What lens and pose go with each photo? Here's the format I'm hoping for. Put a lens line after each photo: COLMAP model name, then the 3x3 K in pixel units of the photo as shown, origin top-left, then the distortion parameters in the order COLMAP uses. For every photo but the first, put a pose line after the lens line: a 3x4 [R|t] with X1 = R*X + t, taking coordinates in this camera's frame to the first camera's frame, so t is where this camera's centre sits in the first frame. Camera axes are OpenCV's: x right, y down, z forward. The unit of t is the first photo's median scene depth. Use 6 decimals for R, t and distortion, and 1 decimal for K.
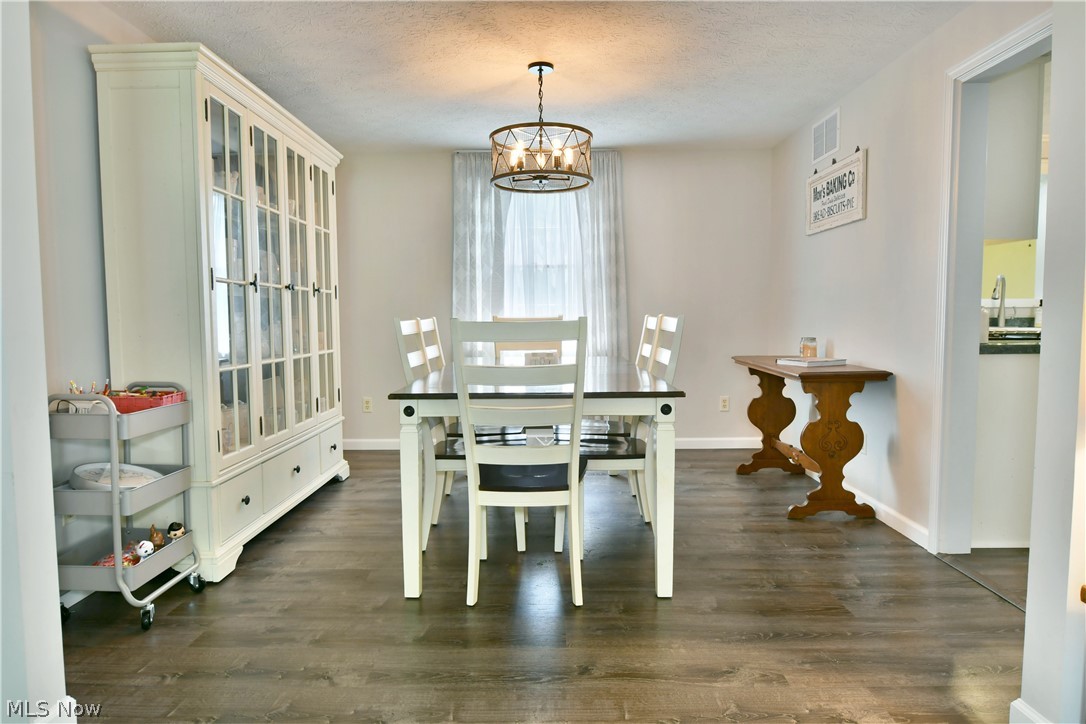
lens RADIAL K [[663.2, 0, 536.5], [0, 663.2, 363.8], [0, 0, 1]] dist [-0.007779, -0.002202]
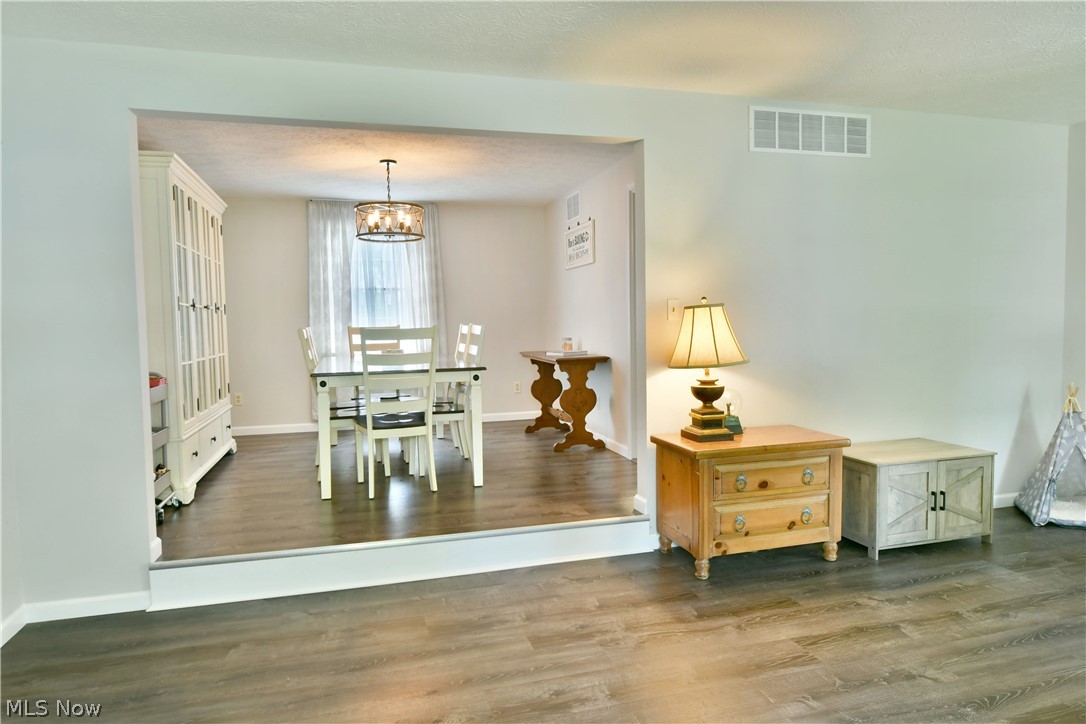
lens RADIAL K [[663.2, 0, 536.5], [0, 663.2, 363.8], [0, 0, 1]] dist [-0.007779, -0.002202]
pose [[0.958836, -0.027792, 0.282597, -0.103769], [0.031684, 0.999456, -0.009210, 0.037434], [-0.282188, 0.017784, 0.959194, -0.518688]]
